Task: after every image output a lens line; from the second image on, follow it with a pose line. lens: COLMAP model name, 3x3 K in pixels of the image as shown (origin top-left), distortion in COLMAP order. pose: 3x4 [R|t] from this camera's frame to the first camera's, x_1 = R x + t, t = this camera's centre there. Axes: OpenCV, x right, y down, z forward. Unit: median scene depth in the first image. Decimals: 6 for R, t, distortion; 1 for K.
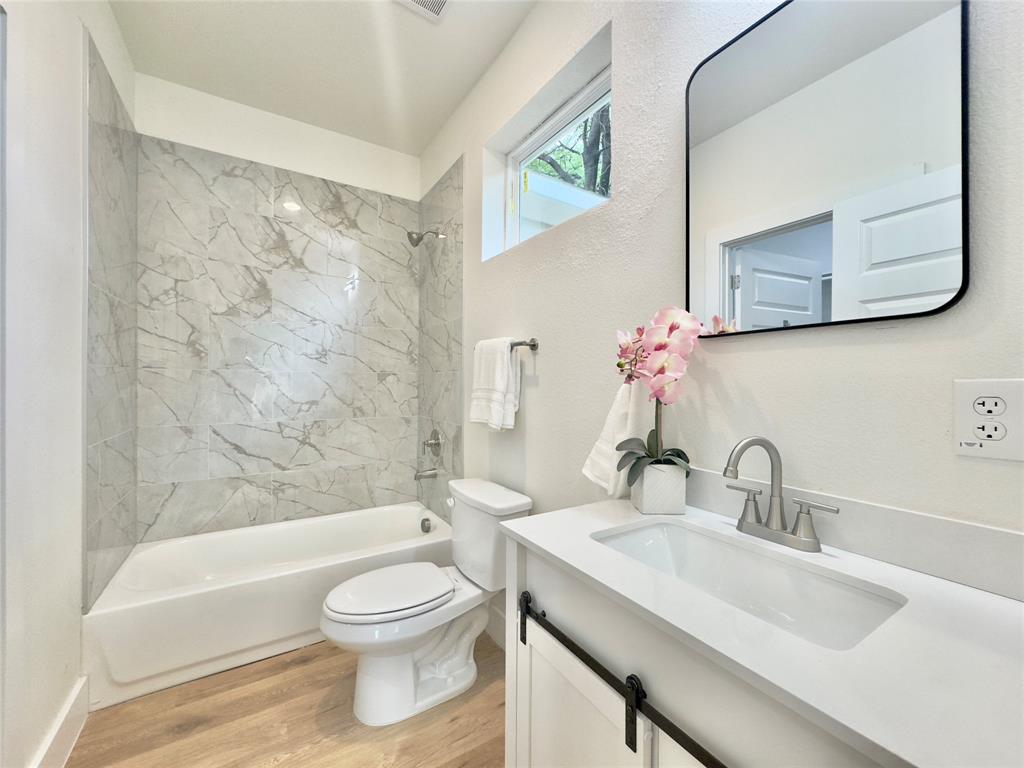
lens RADIAL K [[412.2, 0, 514.1], [0, 412.2, 384.2], [0, 0, 1]] dist [-0.004090, 0.000174]
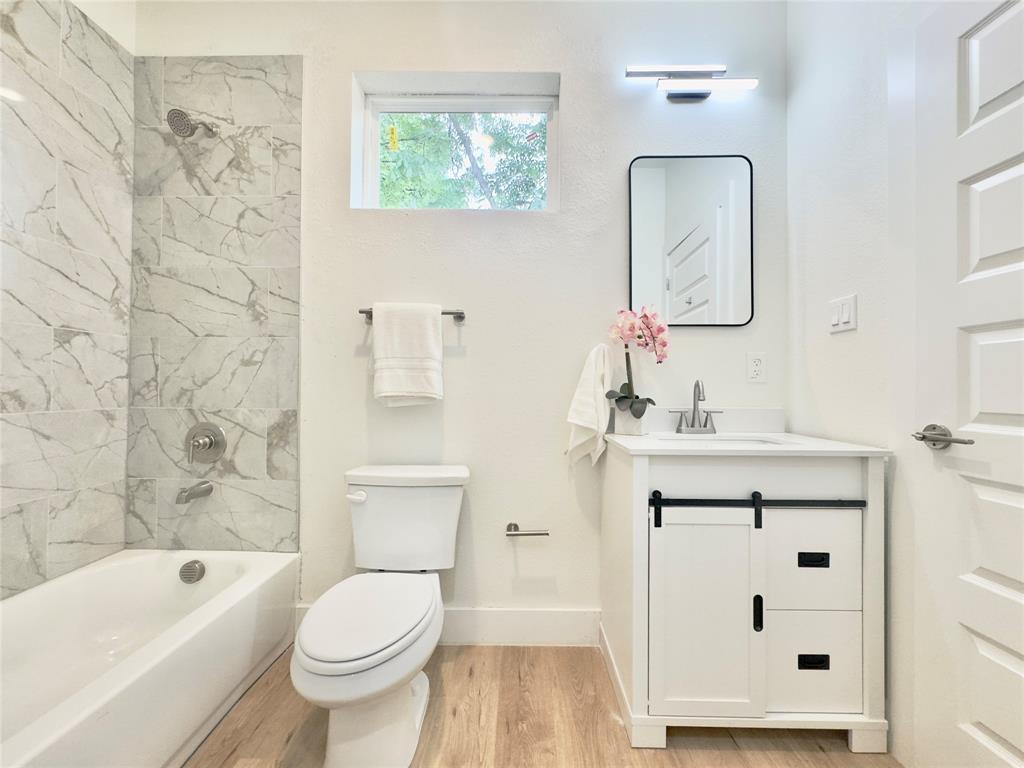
lens RADIAL K [[412.2, 0, 511.2], [0, 412.2, 383.6], [0, 0, 1]] dist [-0.004090, 0.000174]
pose [[0.540465, 0.004599, 0.841354, -0.461079], [0.000654, 0.999982, -0.005886, 0.048521], [-0.841366, 0.003731, 0.540453, 0.214878]]
